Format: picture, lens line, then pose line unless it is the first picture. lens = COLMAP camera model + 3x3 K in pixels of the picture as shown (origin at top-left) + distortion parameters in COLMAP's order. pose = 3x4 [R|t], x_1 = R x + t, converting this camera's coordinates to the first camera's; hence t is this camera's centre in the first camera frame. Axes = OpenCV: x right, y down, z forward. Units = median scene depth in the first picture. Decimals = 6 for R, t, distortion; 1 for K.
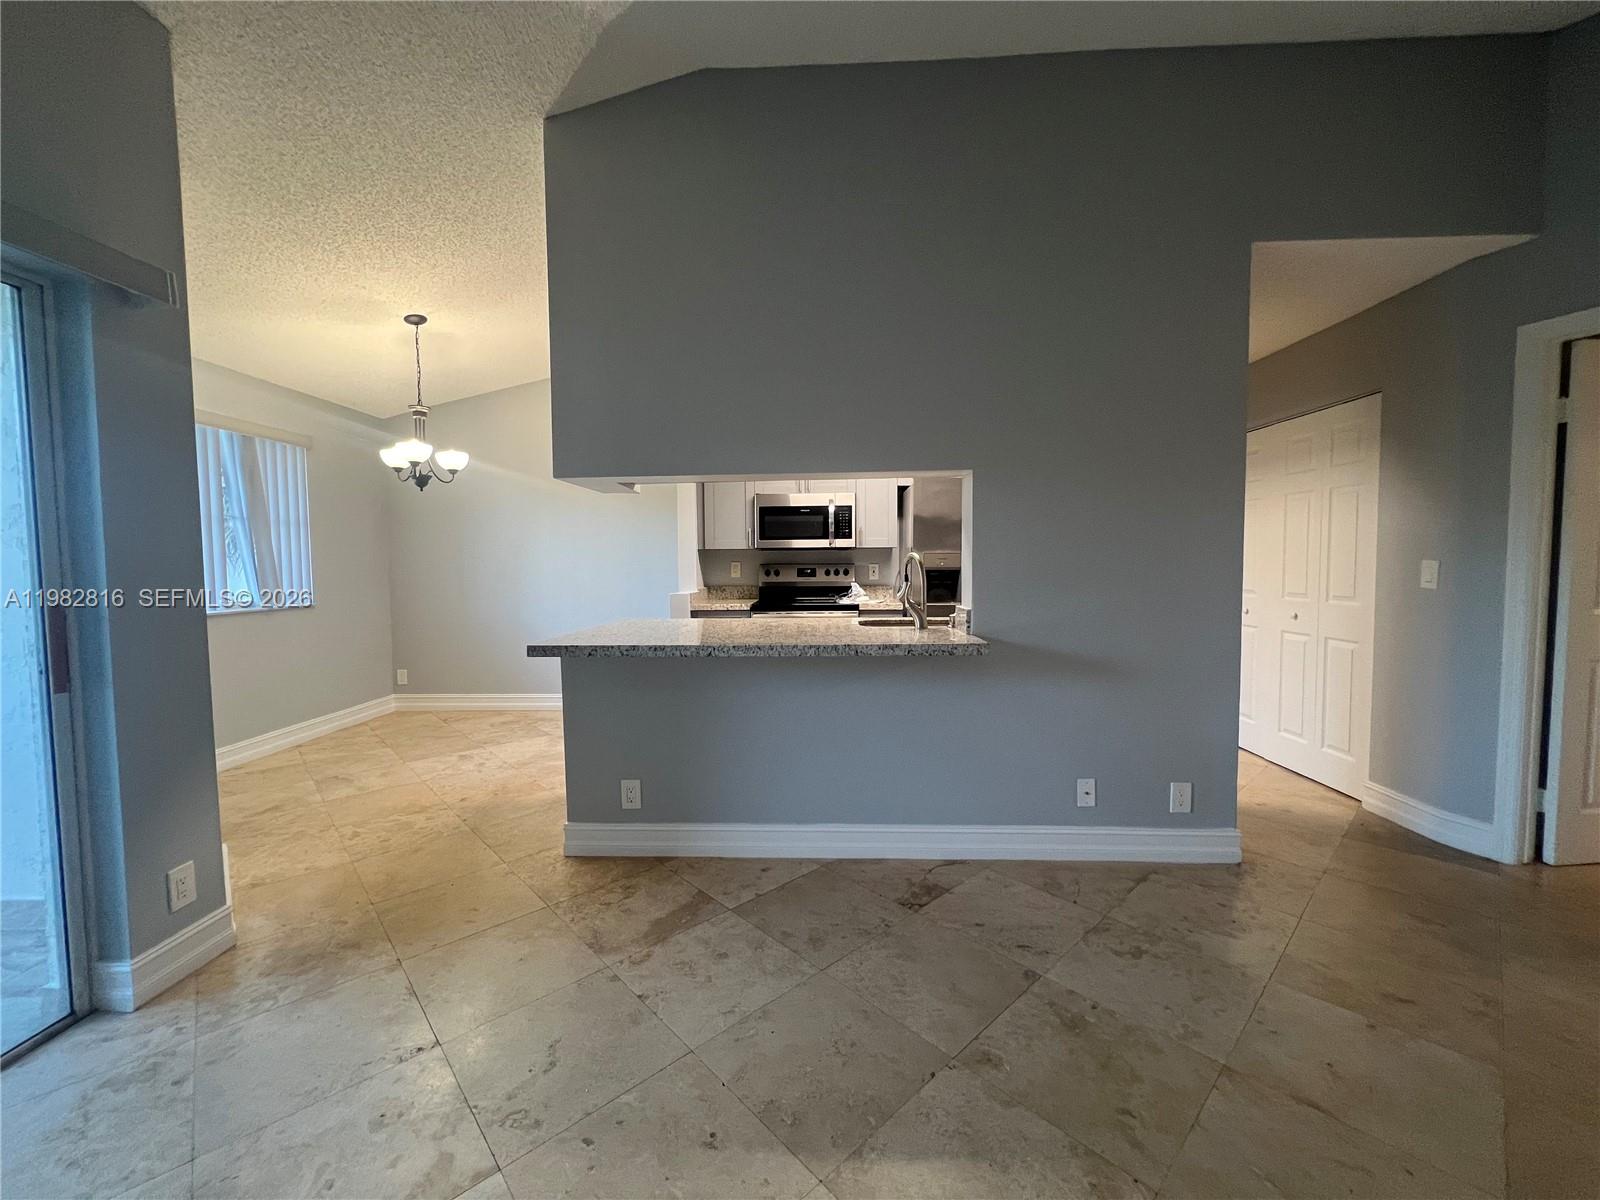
lens RADIAL K [[645.8, 0, 797.0], [0, 645.8, 597.7], [0, 0, 1]] dist [0.000629, -0.000257]
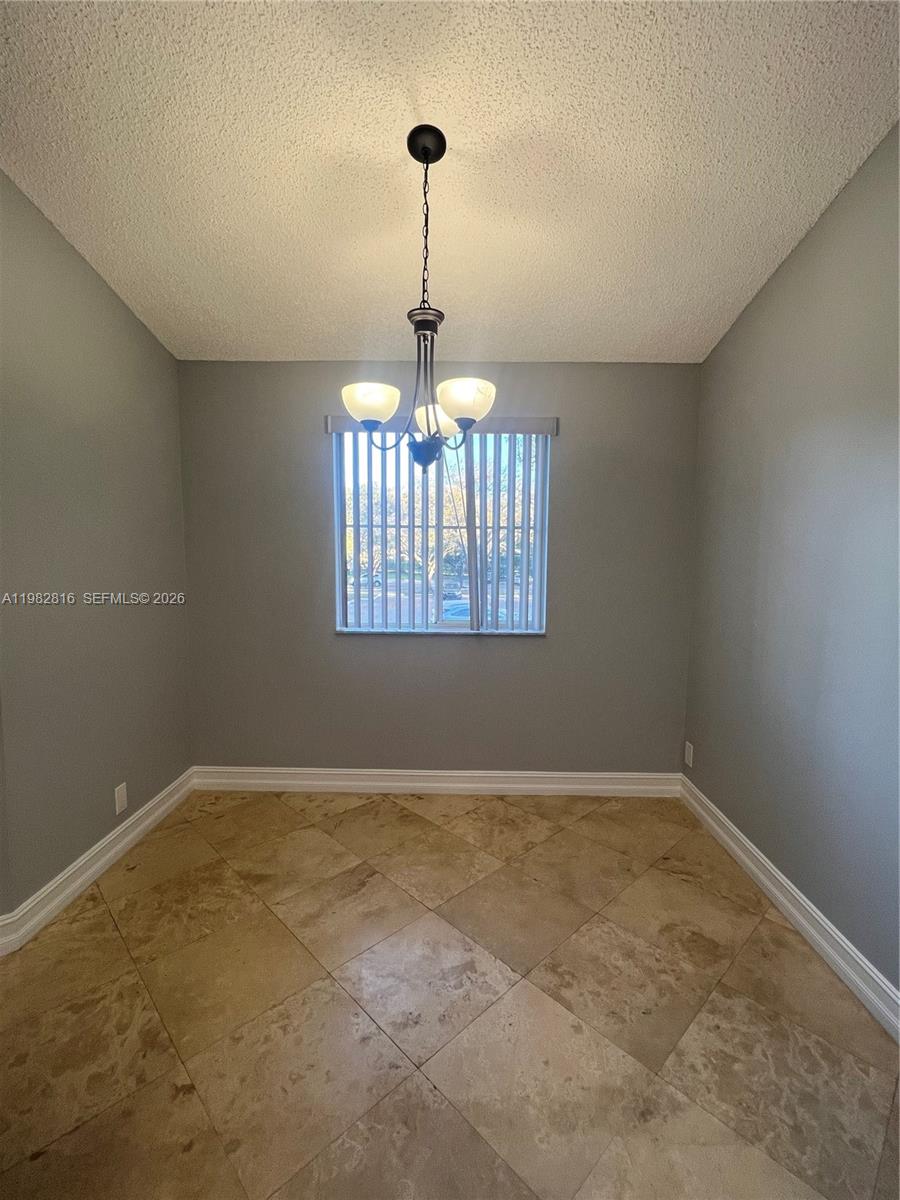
lens RADIAL K [[537.5, 0, 450.1], [0, 537.5, 604.8], [0, 0, 1]] dist [0.001195, 0.000118]
pose [[0.027296, 0.109454, -0.993617, -0.096023], [-0.063235, 0.992186, 0.107559, -0.084462], [0.997625, 0.059895, 0.034004, 0.824716]]
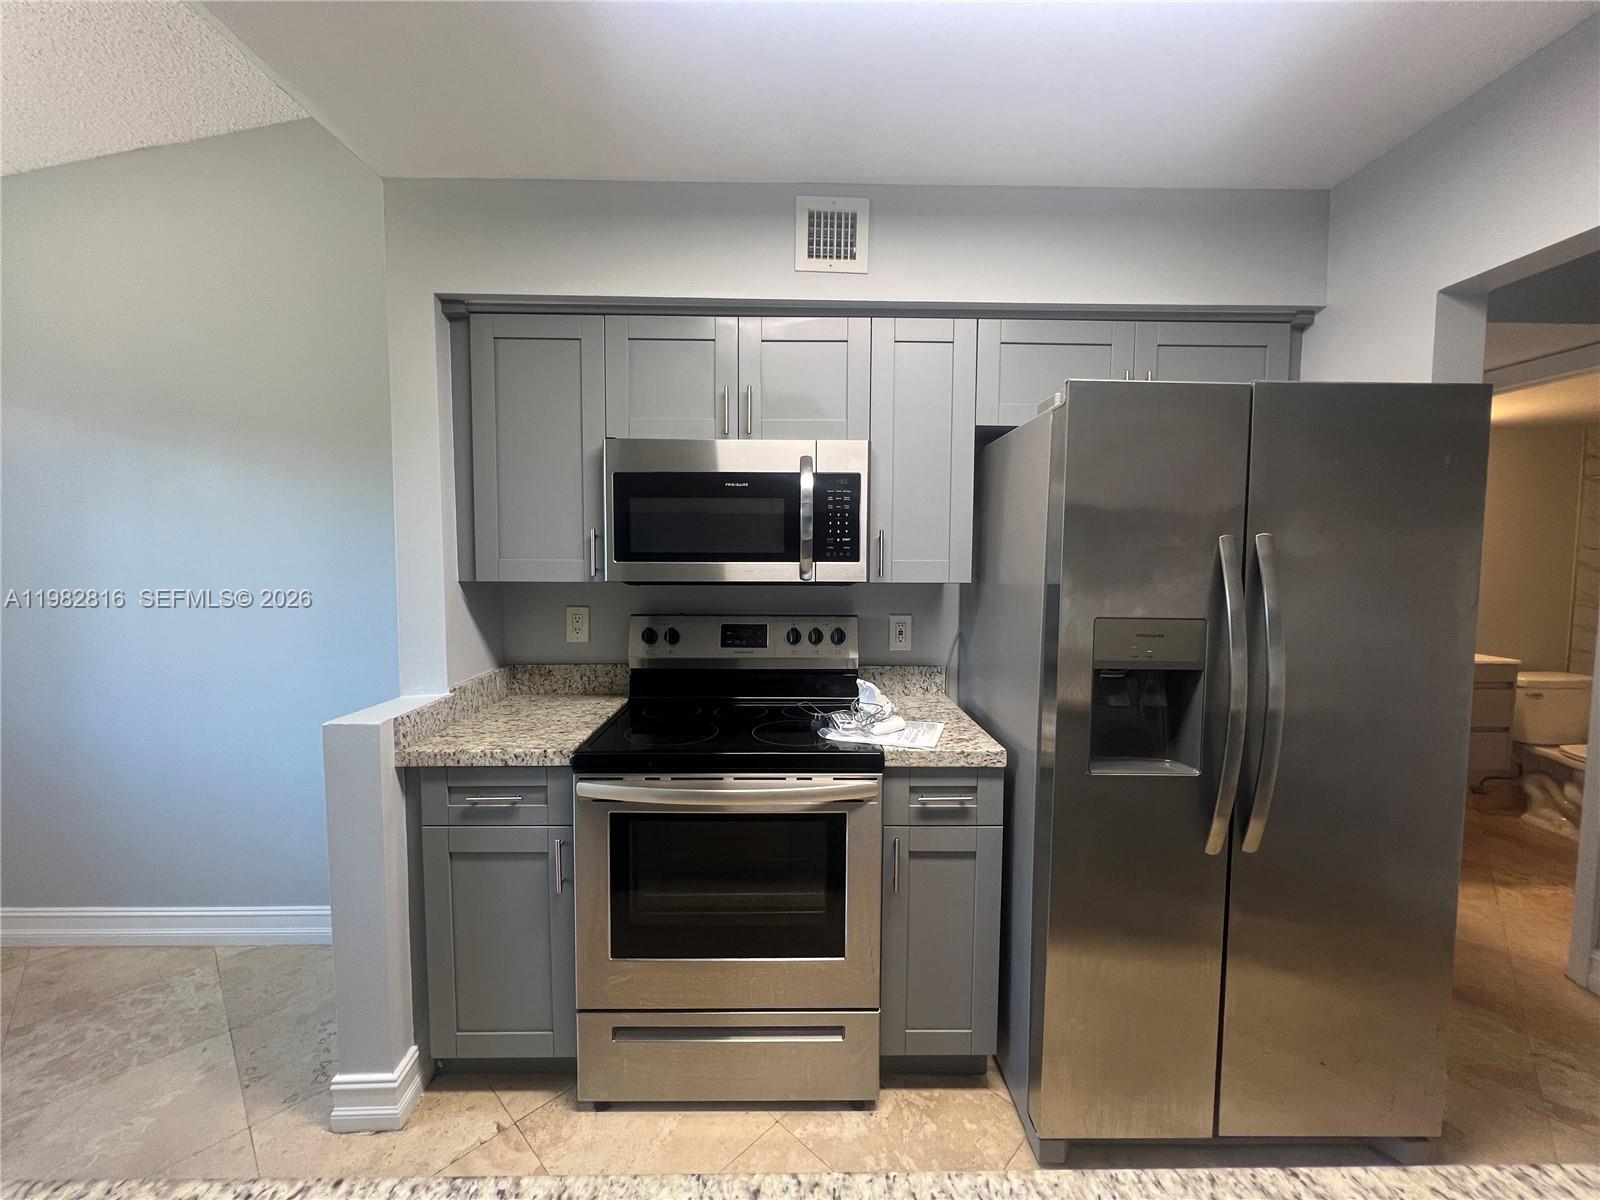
lens RADIAL K [[645.8, 0, 797.4], [0, 645.8, 596.0], [0, 0, 1]] dist [0.000629, -0.000257]
pose [[0.998175, 0.008724, 0.059752, 0.025566], [-0.009156, 0.999934, 0.006949, -0.072323], [-0.059688, -0.007484, 0.998189, 0.616412]]
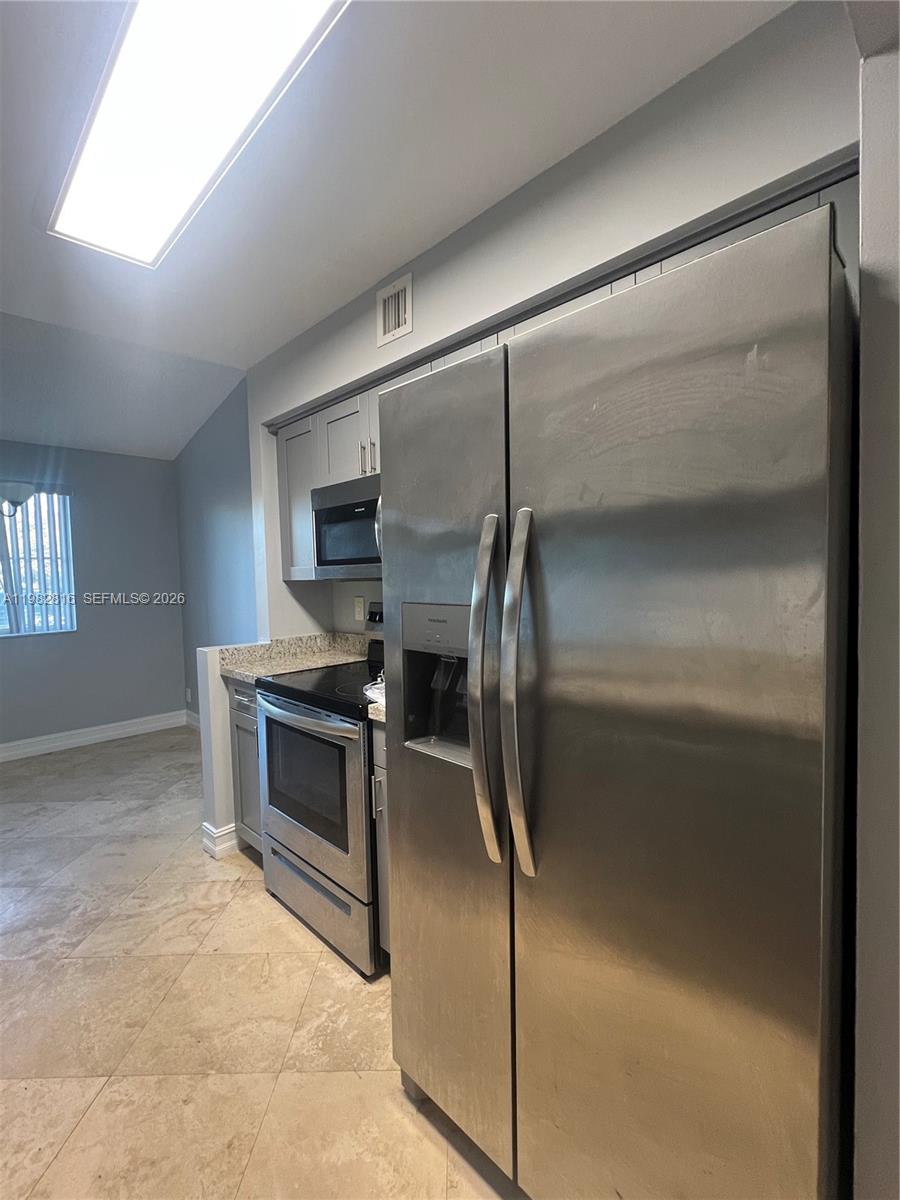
lens RADIAL K [[537.5, 0, 454.0], [0, 537.5, 599.2], [0, 0, 1]] dist [0.001195, 0.000118]
pose [[0.736146, 0.022209, -0.676458, 0.374998], [-0.017988, 0.999750, 0.013249, -0.067414], [0.676583, 0.002415, 0.736362, 0.720014]]
